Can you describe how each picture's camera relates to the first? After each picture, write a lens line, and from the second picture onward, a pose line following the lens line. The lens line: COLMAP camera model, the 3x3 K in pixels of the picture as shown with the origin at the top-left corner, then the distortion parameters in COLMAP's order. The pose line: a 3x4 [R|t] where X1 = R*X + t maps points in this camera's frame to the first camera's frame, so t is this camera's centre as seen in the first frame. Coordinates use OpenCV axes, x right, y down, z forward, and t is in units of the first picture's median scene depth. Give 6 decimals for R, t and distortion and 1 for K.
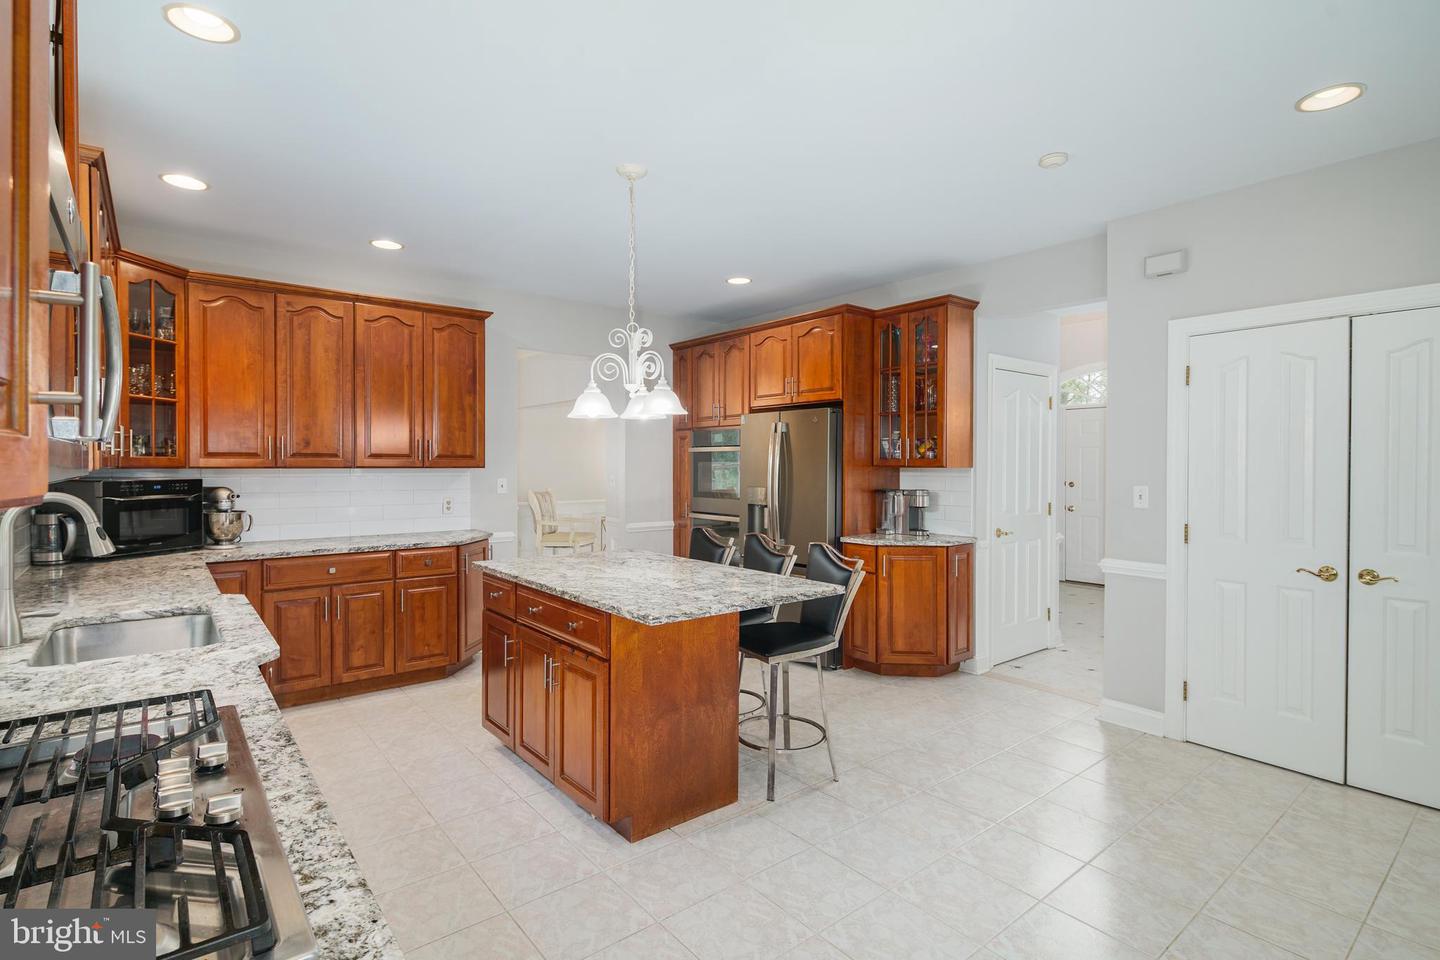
lens RADIAL K [[702.8, 0, 715.3], [0, 702.8, 472.2], [0, 0, 1]] dist [-0.003005, -0.002383]
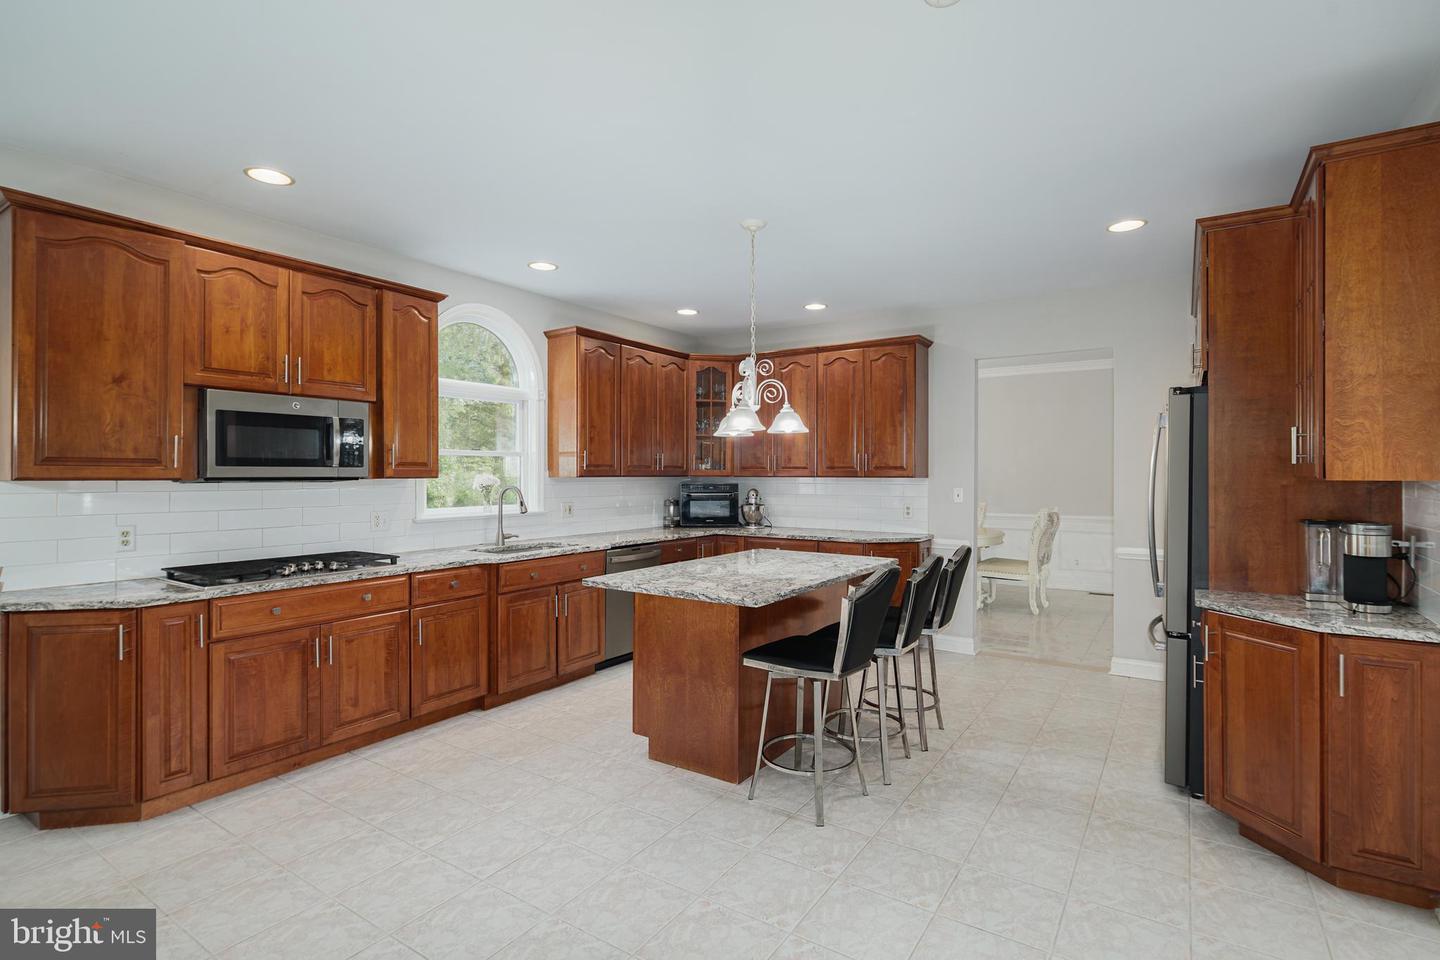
lens RADIAL K [[702.8, 0, 715.3], [0, 702.8, 472.2], [0, 0, 1]] dist [-0.003005, -0.002383]
pose [[0.296380, -0.002358, -0.955067, 0.718046], [-0.015936, 0.999846, -0.007414, -0.002217], [0.954937, 0.017417, 0.296296, 0.435448]]
